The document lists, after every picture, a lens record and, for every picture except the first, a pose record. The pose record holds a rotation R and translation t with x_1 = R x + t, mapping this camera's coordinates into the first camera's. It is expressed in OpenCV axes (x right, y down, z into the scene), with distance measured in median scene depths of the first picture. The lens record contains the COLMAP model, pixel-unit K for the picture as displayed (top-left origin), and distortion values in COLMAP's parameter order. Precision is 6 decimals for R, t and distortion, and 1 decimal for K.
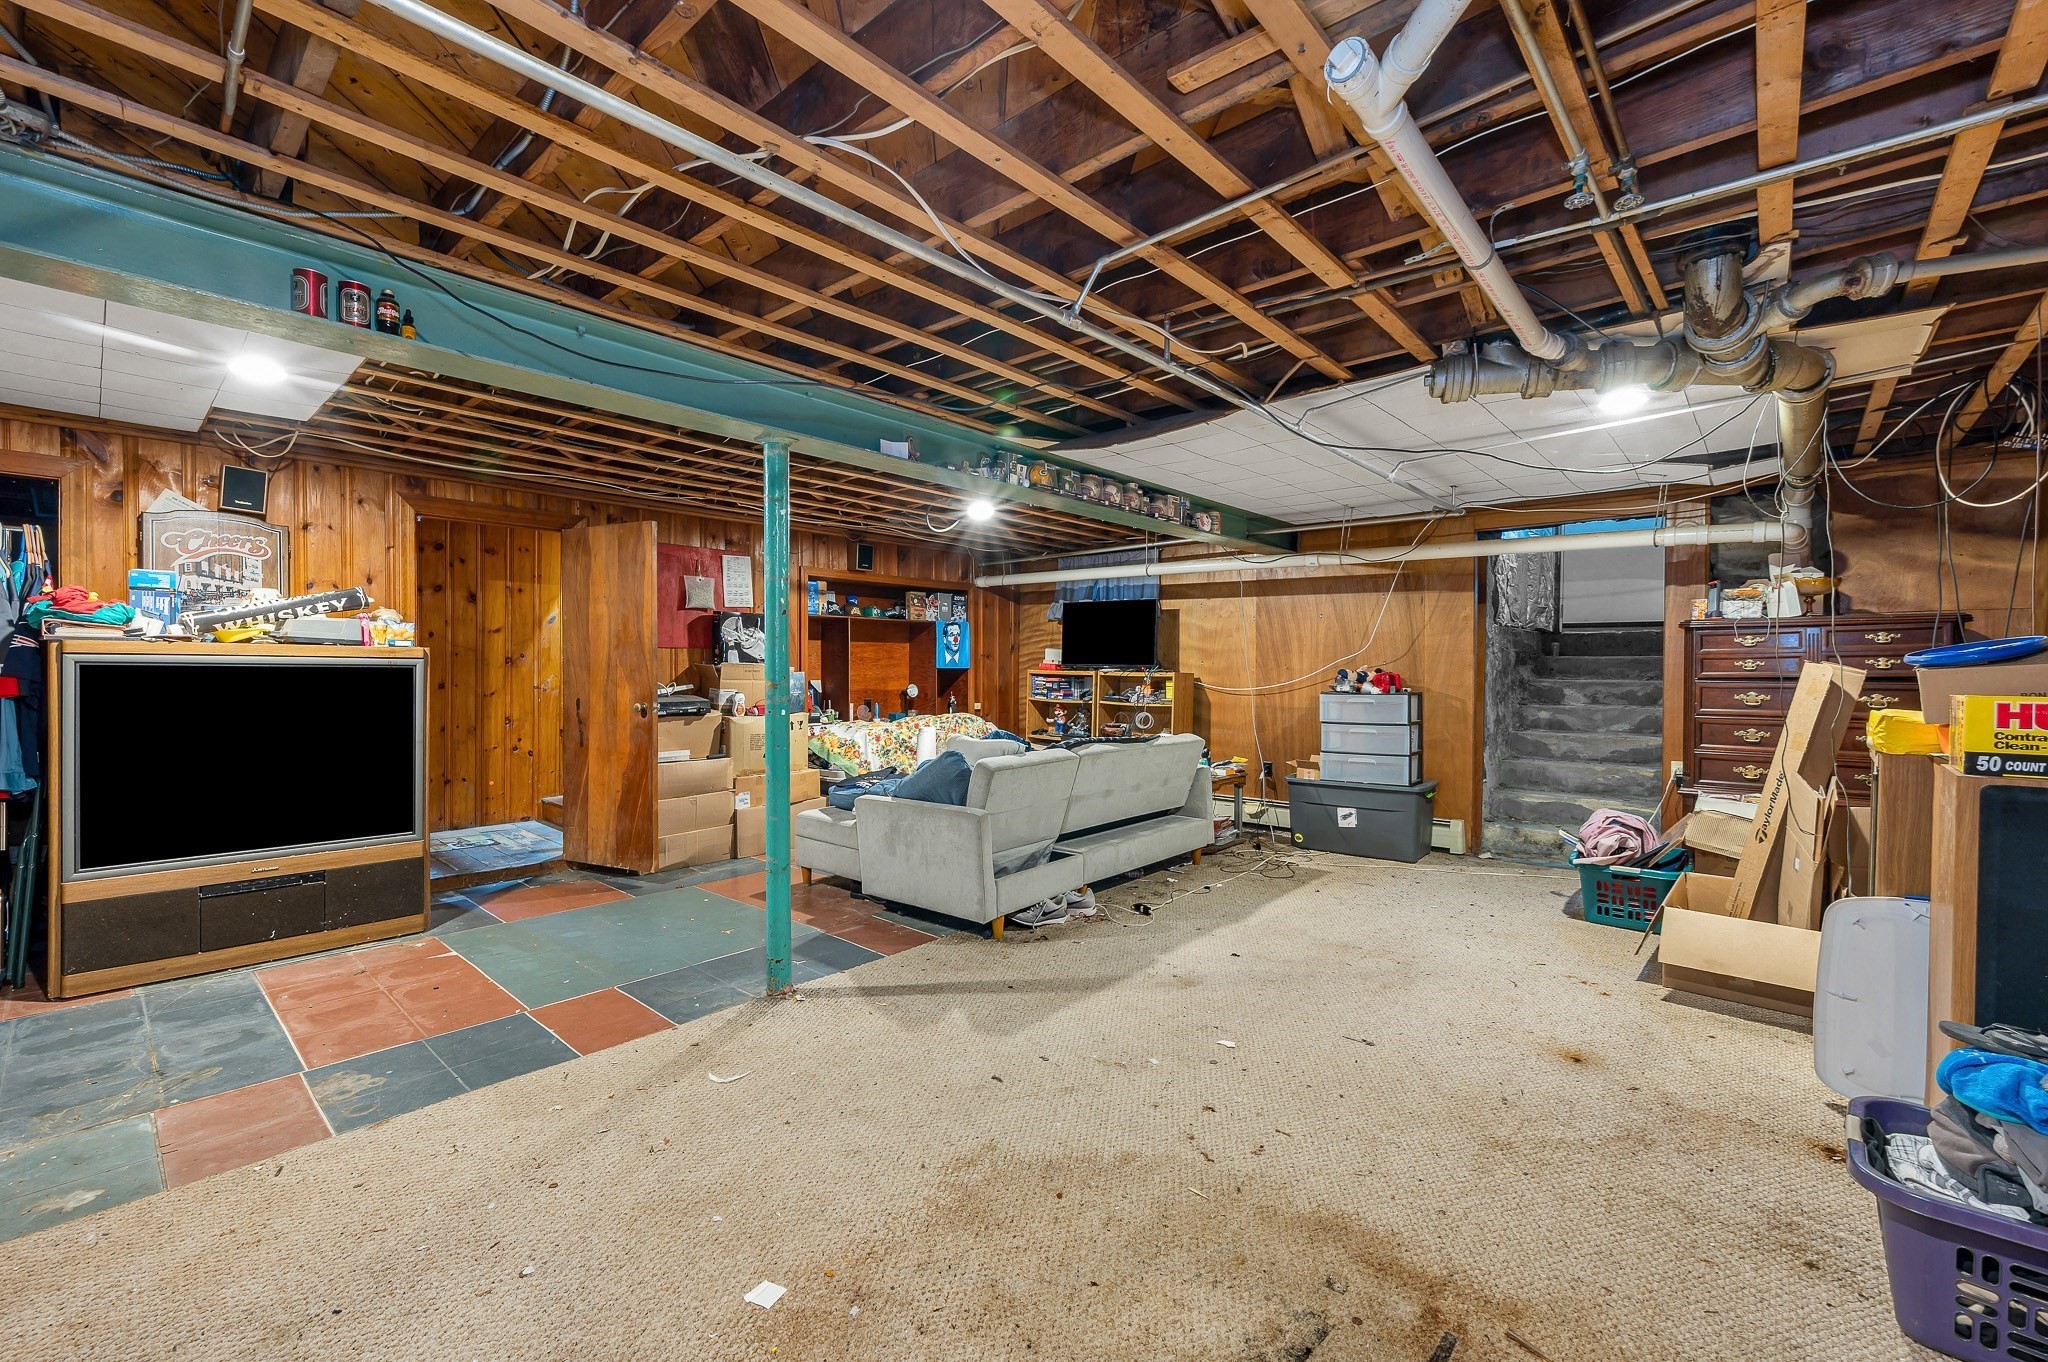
lens RADIAL K [[839.6, 0, 1093.7], [0, 839.6, 681.9], [0, 0, 1]] dist [-0.003345, -0.000113]
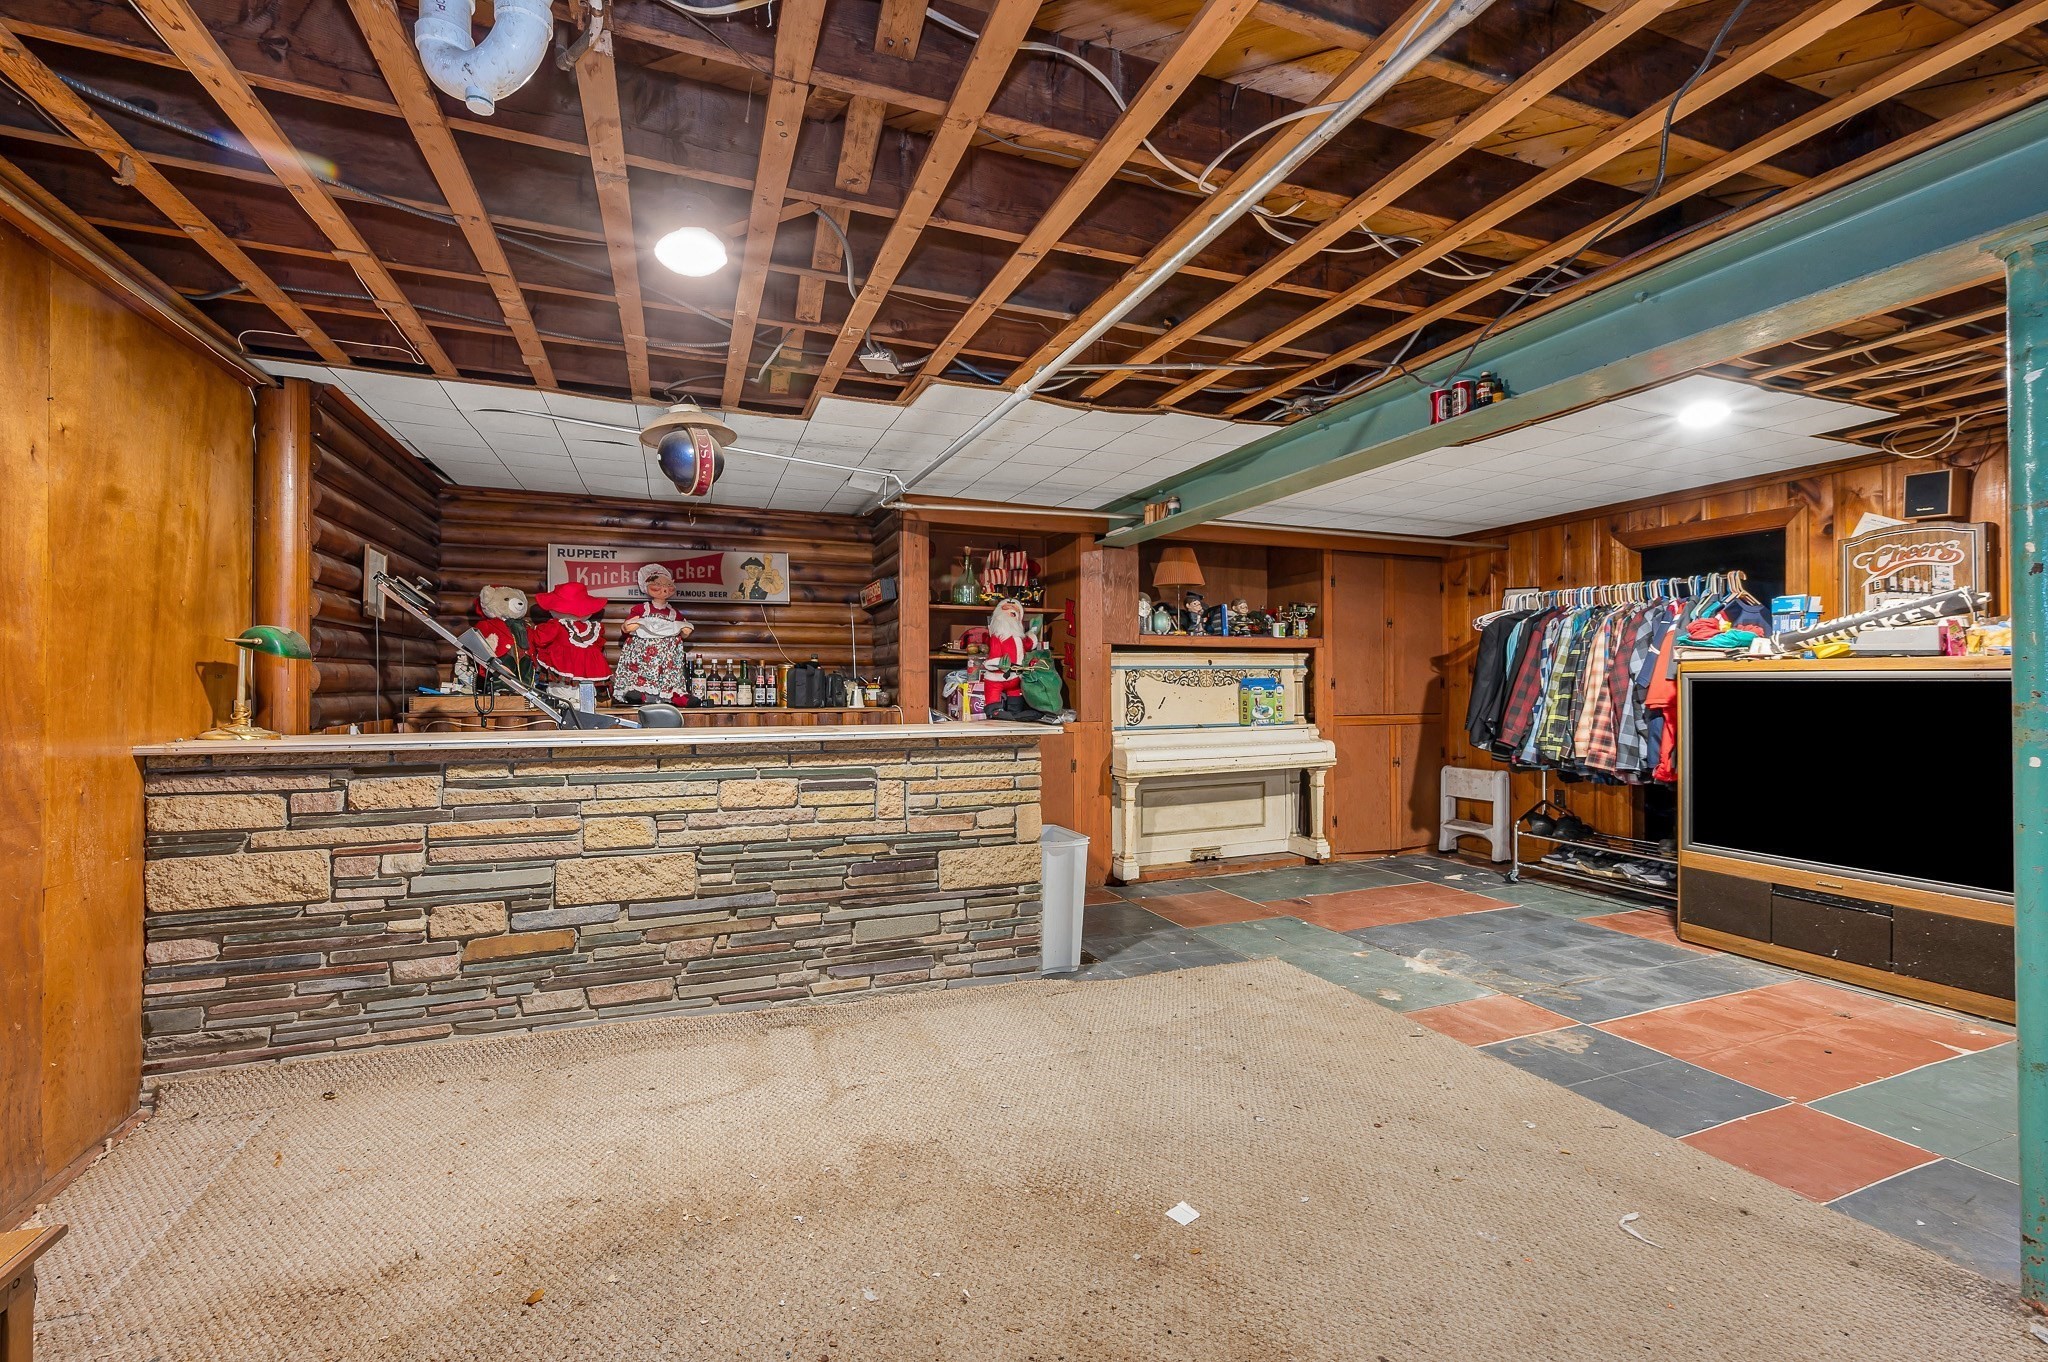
lens RADIAL K [[839.6, 0, 1019.9], [0, 839.6, 678.7], [0, 0, 1]] dist [-0.003345, -0.000113]
pose [[-0.485638, -0.010774, -0.874094, 0.392611], [-0.014612, 0.999884, -0.004206, -0.003574], [0.874038, 0.010730, -0.485739, 0.713432]]
